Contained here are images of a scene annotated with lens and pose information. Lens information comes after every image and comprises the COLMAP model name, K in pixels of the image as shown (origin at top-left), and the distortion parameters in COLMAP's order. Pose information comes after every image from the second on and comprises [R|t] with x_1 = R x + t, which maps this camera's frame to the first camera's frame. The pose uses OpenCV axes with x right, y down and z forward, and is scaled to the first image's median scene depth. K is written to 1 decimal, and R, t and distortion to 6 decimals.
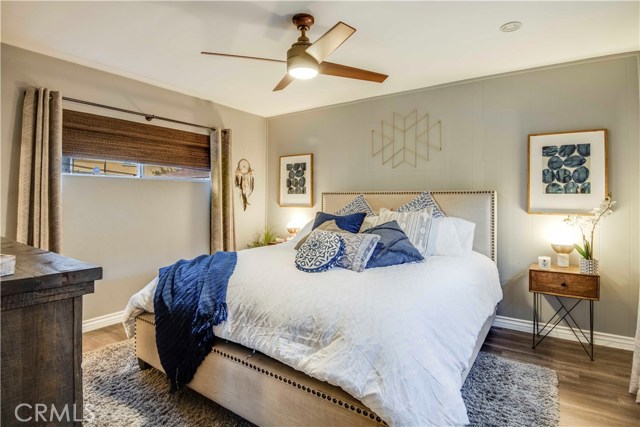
lens RADIAL K [[301.8, 0, 320.0], [0, 301.8, 213.5], [0, 0, 1]] dist [-0.053564, -0.000102]
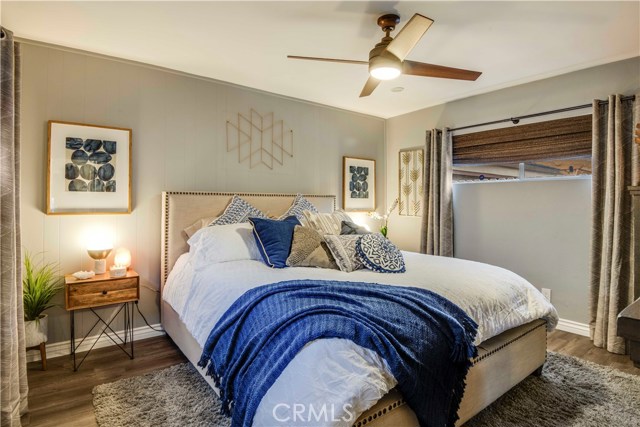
lens RADIAL K [[352.3, 0, 320.0], [0, 352.3, 213.5], [0, 0, 1]] dist [-0.066013, -0.000058]
pose [[0.270000, -0.034860, 0.962229, -0.739940], [0.036653, 0.998992, 0.025907, -0.030454], [-0.962162, 0.028274, 0.271006, 0.499548]]
